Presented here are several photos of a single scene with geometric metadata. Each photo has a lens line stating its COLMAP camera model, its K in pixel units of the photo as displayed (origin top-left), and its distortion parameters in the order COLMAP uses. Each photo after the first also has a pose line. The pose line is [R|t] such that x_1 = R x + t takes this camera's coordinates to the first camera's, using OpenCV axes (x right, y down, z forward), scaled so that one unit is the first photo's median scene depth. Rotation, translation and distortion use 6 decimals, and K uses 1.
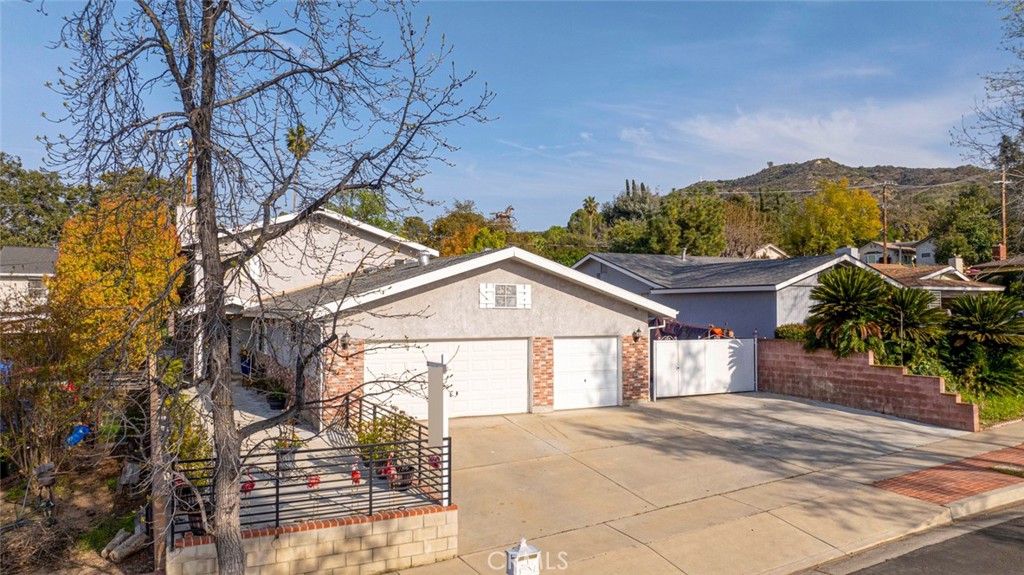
lens RADIAL K [[720.5, 0, 516.4], [0, 720.5, 285.0], [0, 0, 1]] dist [-0.025478, 0.022245]
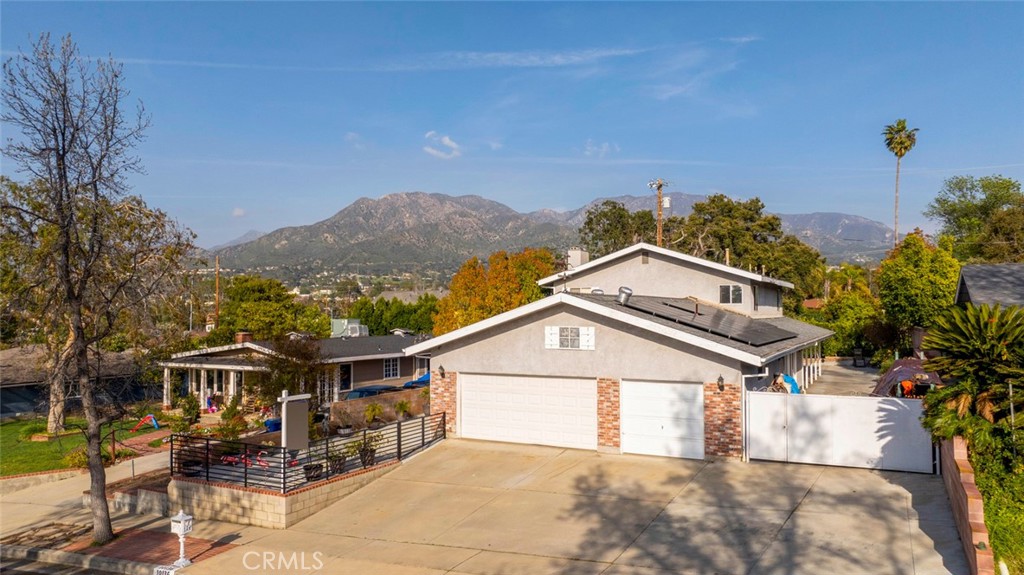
lens RADIAL K [[720.5, 0, 516.4], [0, 720.5, 285.0], [0, 0, 1]] dist [-0.025478, 0.022245]
pose [[0.575157, -0.033511, -0.817357, 0.788600], [0.031609, 0.999325, -0.018730, -0.043918], [0.817432, -0.015063, 0.575827, 0.309567]]
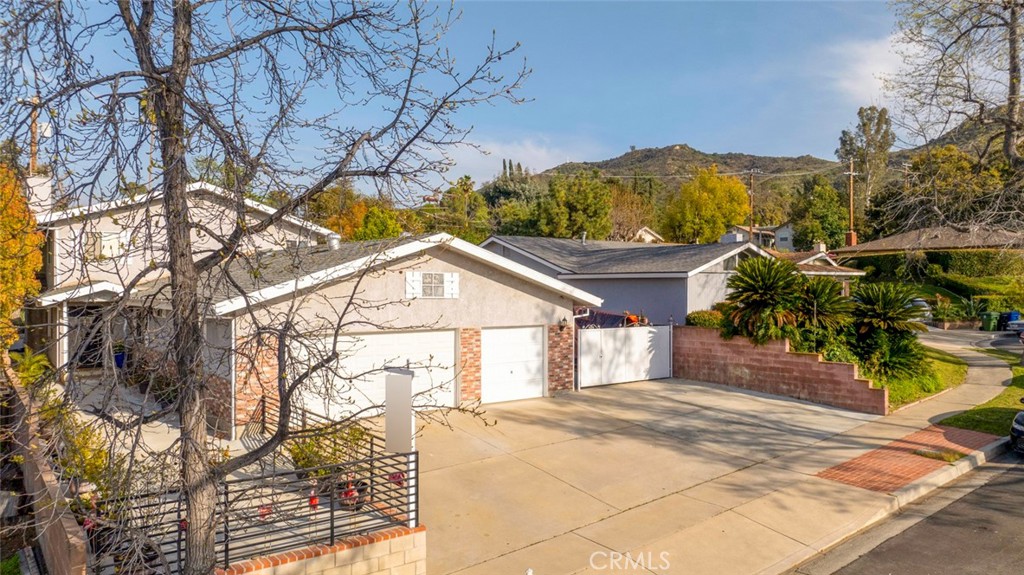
lens RADIAL K [[720.5, 0, 516.4], [0, 720.5, 285.0], [0, 0, 1]] dist [-0.025478, 0.022245]
pose [[0.983267, 0.001156, 0.182167, -0.076072], [-0.006782, 0.999519, 0.030264, -0.013478], [-0.182044, -0.030993, 0.982802, 0.057521]]
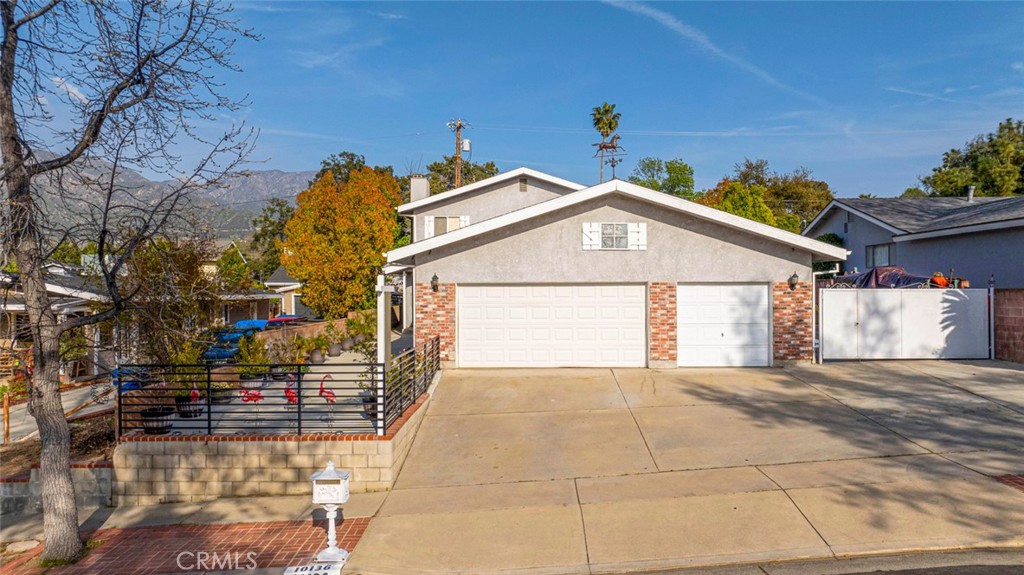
lens RADIAL K [[720.5, 0, 516.4], [0, 720.5, 285.0], [0, 0, 1]] dist [-0.025478, 0.022245]
pose [[0.886614, -0.007833, -0.462444, 0.281281], [0.020379, 0.999547, 0.022140, 0.051977], [0.462061, -0.029054, 0.886372, 0.140799]]
